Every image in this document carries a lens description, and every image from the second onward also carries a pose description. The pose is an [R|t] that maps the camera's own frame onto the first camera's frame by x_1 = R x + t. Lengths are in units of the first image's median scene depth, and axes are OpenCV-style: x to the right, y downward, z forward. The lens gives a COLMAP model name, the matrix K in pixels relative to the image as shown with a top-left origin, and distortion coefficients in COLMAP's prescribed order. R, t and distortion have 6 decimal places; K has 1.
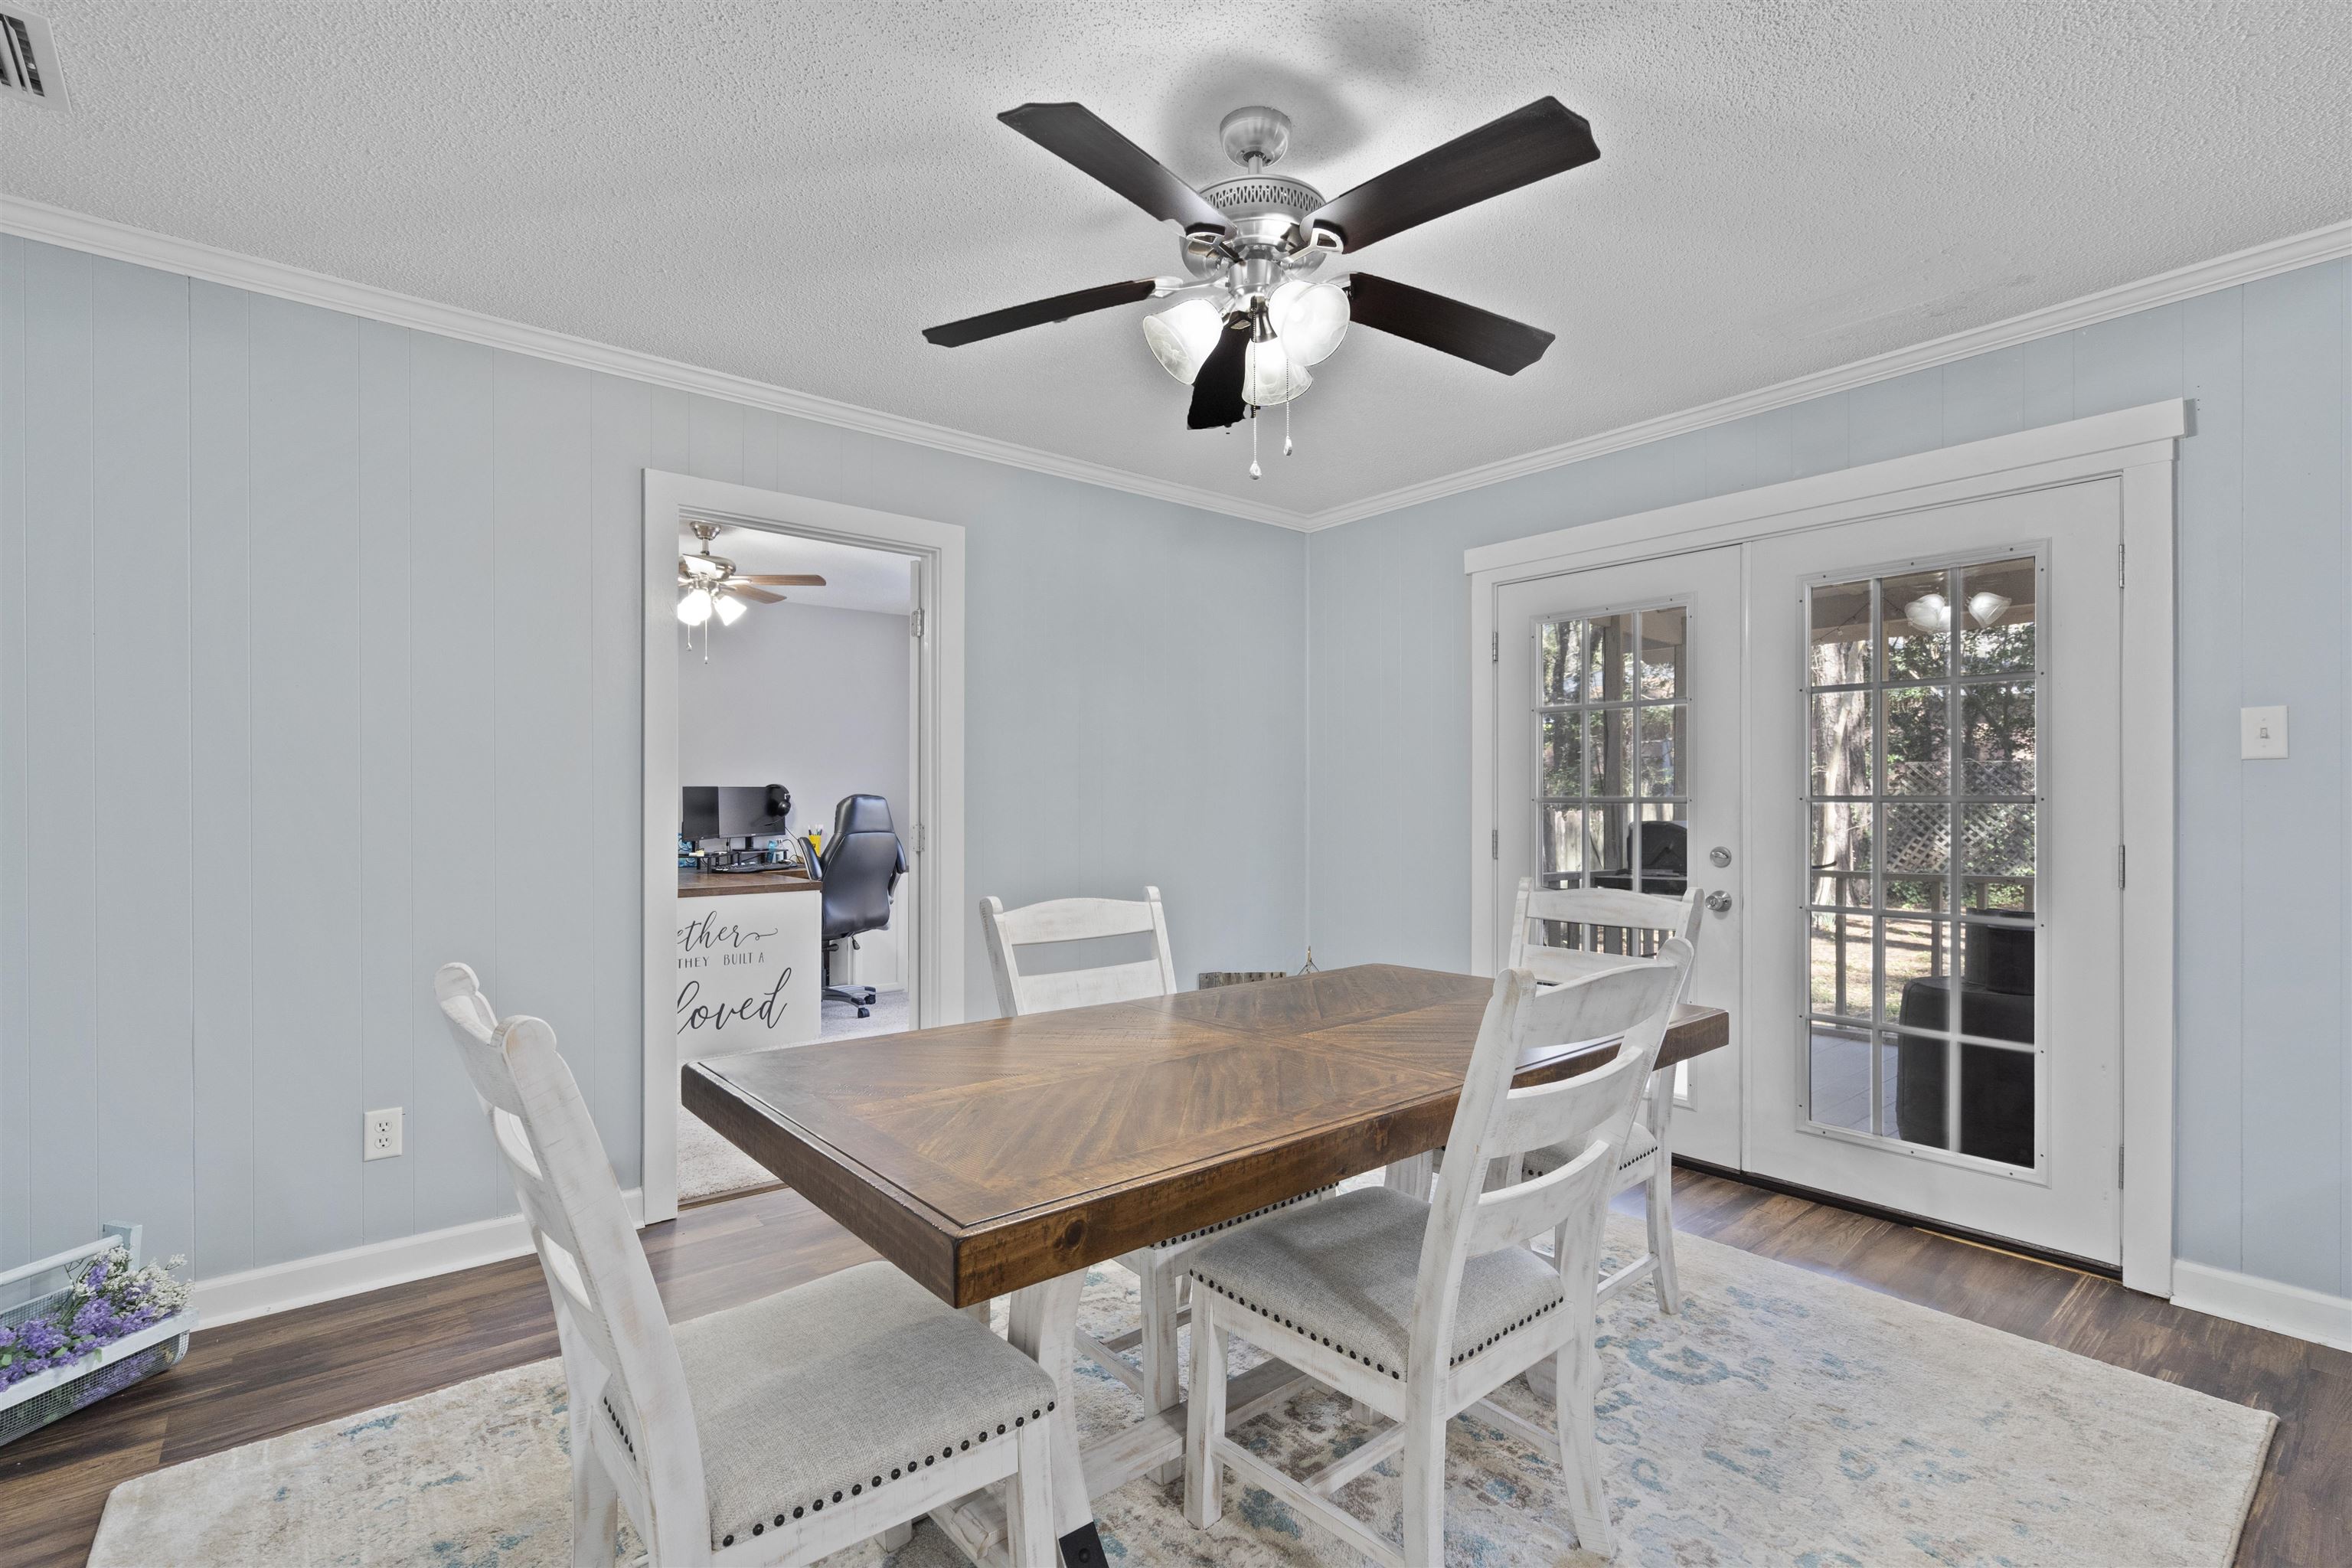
lens RADIAL K [[1077.2, 0, 1172.9], [0, 1077.2, 794.4], [0, 0, 1]] dist [-0.013187, -0.000465]
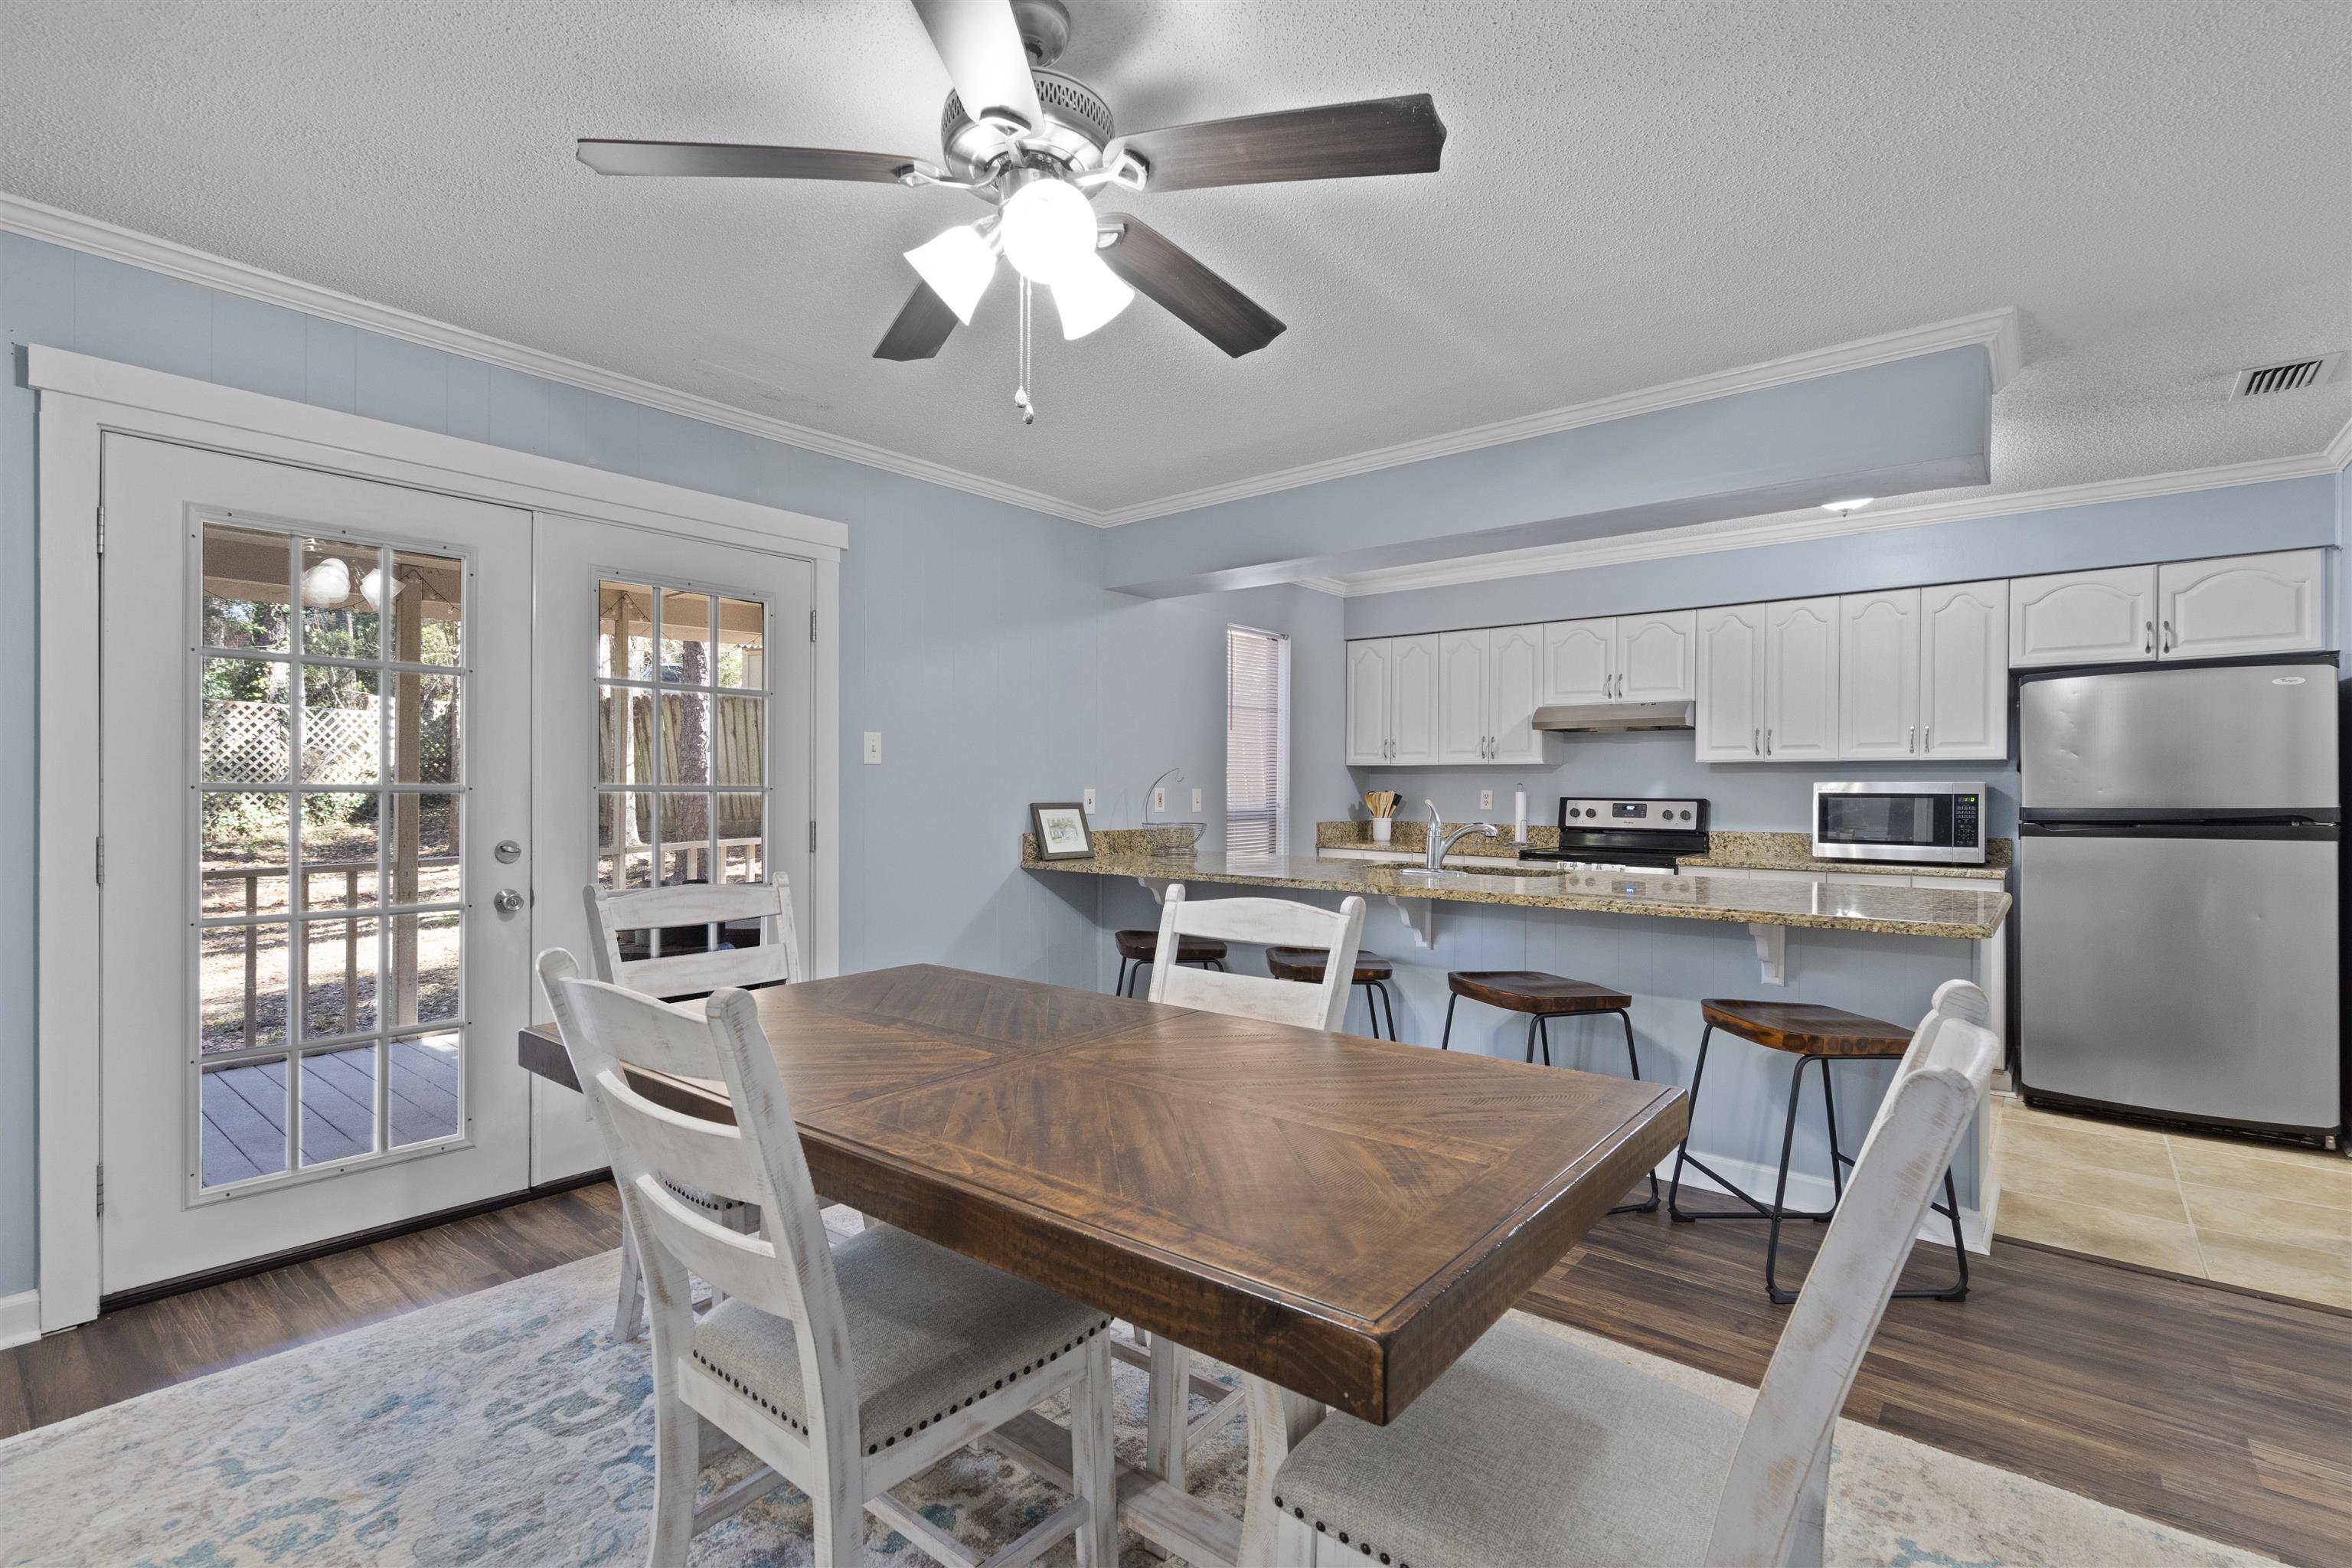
lens RADIAL K [[1077.2, 0, 1171.2], [0, 1077.2, 791.0], [0, 0, 1]] dist [-0.013187, -0.000465]
pose [[-0.190624, -0.000030, 0.981663, -0.592641], [-0.009787, 0.999950, -0.001870, 0.004398], [-0.981614, -0.009964, -0.190614, 0.773610]]
